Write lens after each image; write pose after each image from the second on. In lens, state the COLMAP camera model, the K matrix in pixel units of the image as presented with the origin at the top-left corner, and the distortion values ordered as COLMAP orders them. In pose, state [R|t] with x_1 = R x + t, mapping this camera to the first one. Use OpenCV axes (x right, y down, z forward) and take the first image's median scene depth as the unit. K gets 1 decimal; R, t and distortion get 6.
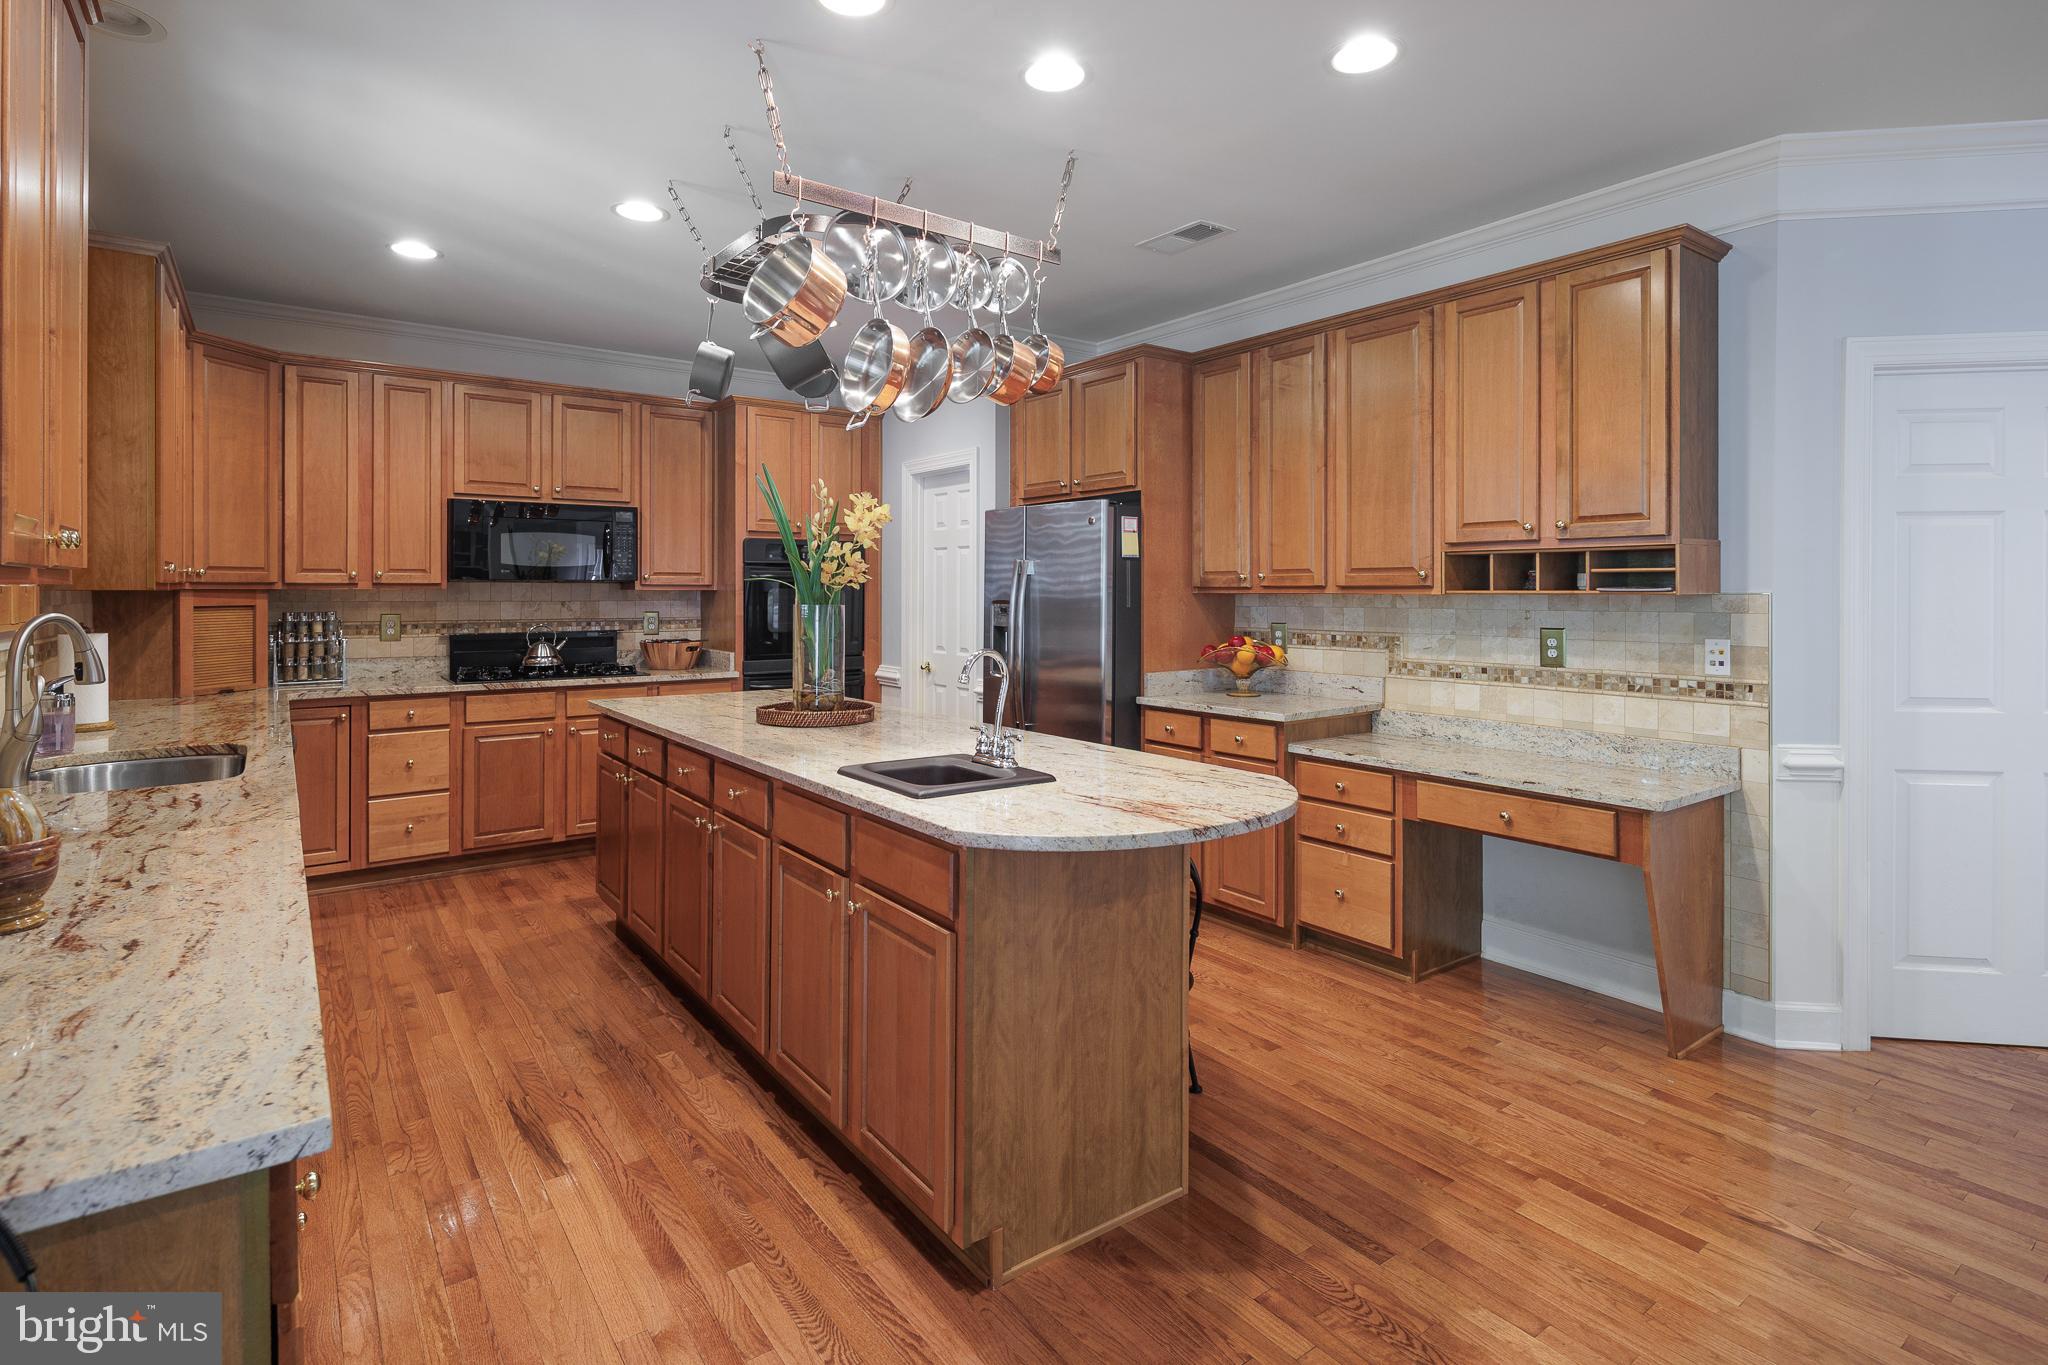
lens RADIAL K [[988.1, 0, 997.9], [0, 988.1, 603.1], [0, 0, 1]] dist [-0.003966, -0.003245]
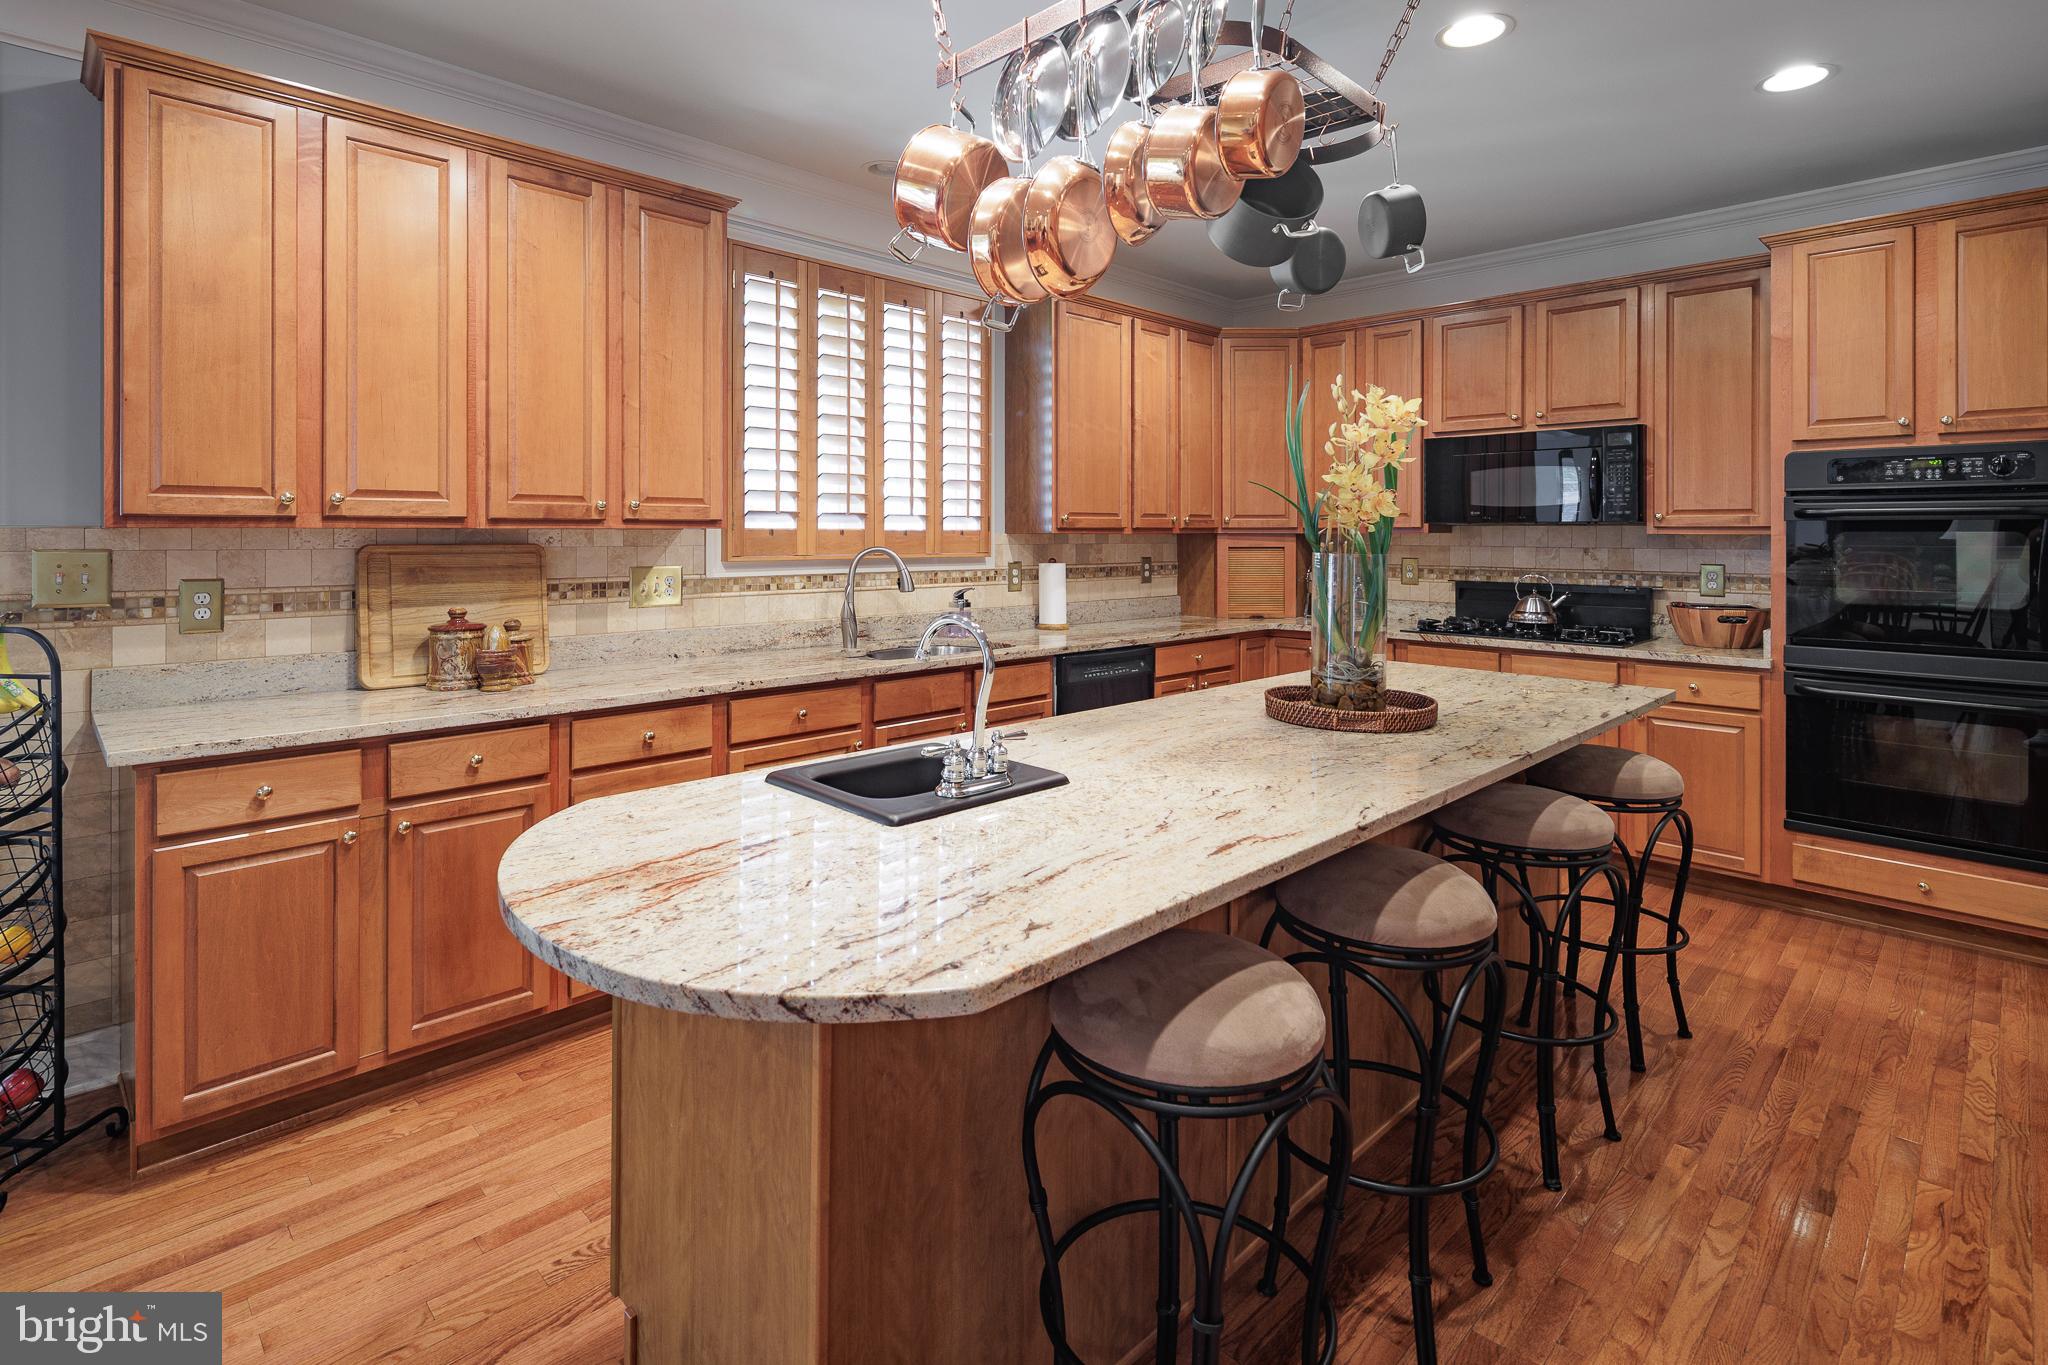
lens RADIAL K [[988.1, 0, 1013.2], [0, 988.1, 530.6], [0, 0, 1]] dist [-0.003966, -0.003245]
pose [[0.140265, -0.000952, -0.990113, 0.326392], [-0.011758, 0.999927, -0.002627, -0.009161], [0.990044, 0.012010, 0.140244, 0.447354]]
